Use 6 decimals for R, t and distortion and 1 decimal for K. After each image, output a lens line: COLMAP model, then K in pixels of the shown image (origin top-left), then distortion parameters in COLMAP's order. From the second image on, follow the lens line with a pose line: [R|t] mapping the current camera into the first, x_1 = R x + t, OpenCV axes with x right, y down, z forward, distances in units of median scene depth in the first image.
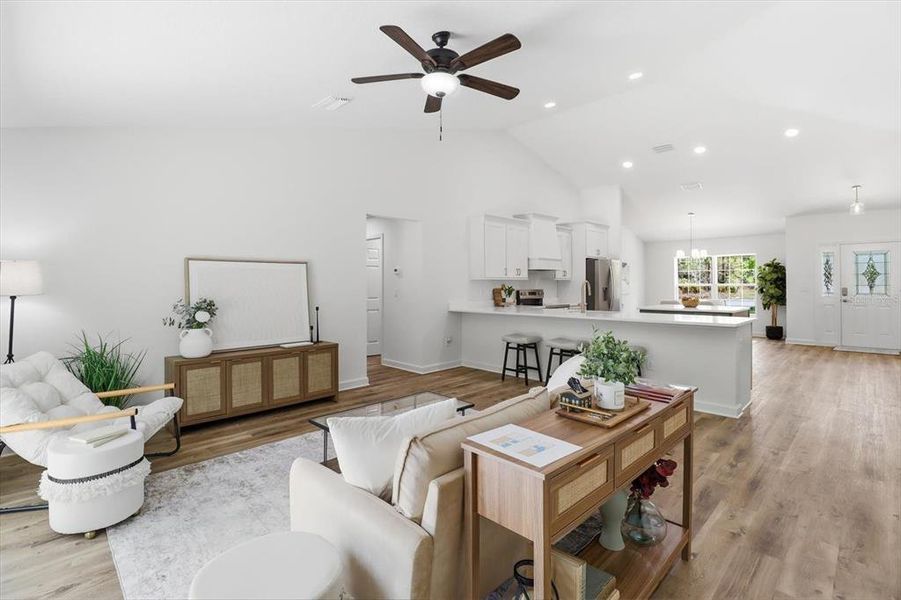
lens RADIAL K [[421.4, 0, 447.3], [0, 421.4, 282.8], [0, 0, 1]] dist [-0.001238, -0.012775]
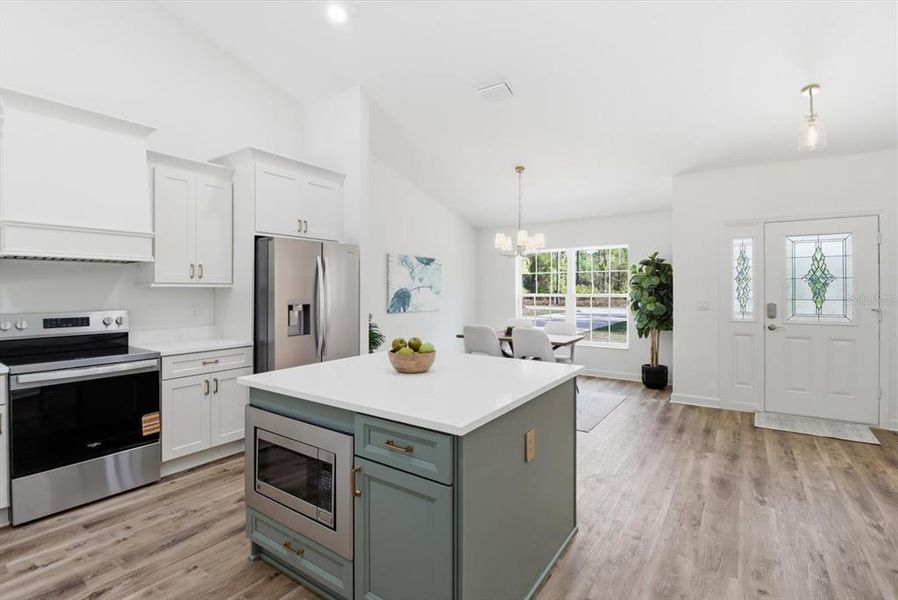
lens RADIAL K [[422.7, 0, 443.6], [0, 422.7, 289.0], [0, 0, 1]] dist [0.001265, -0.012418]
pose [[0.983865, 0.003621, 0.178876, 0.486499], [-0.004172, 0.999988, 0.002708, -0.007116], [-0.178864, -0.003410, 0.983868, 0.597618]]
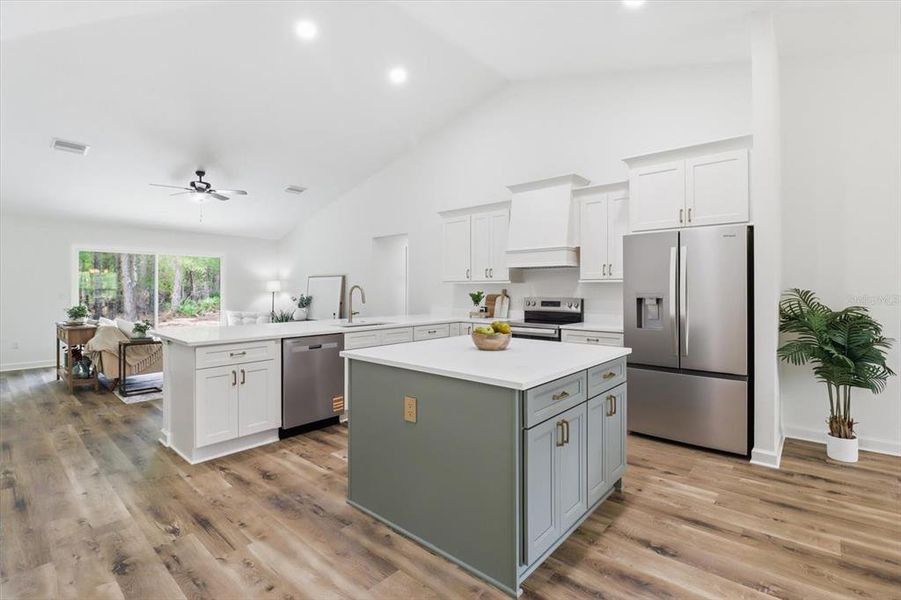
lens RADIAL K [[422.1, 0, 449.0], [0, 422.1, 286.3], [0, 0, 1]] dist [-0.001012, -0.013153]
pose [[0.065880, -0.001439, -0.997827, 0.875867], [0.003372, 0.999994, -0.001219, -0.001052], [0.997822, -0.003284, 0.065884, 0.838583]]
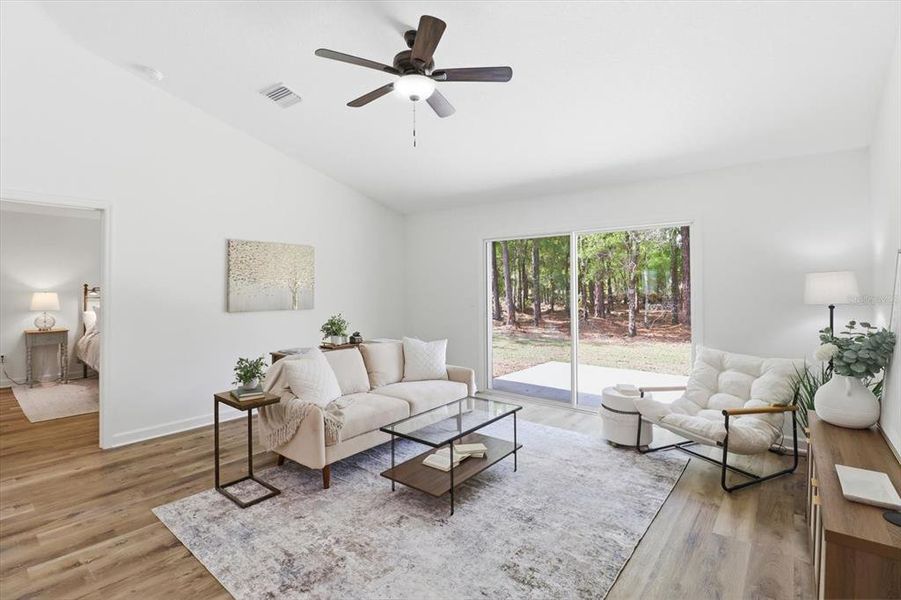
lens RADIAL K [[421.4, 0, 447.3], [0, 421.4, 282.8], [0, 0, 1]] dist [-0.001238, -0.012775]
pose [[-0.994212, 0.005008, -0.107319, 0.005871], [0.006547, 0.999881, -0.013993, -0.006958], [0.107236, -0.014614, -0.994126, 0.768613]]
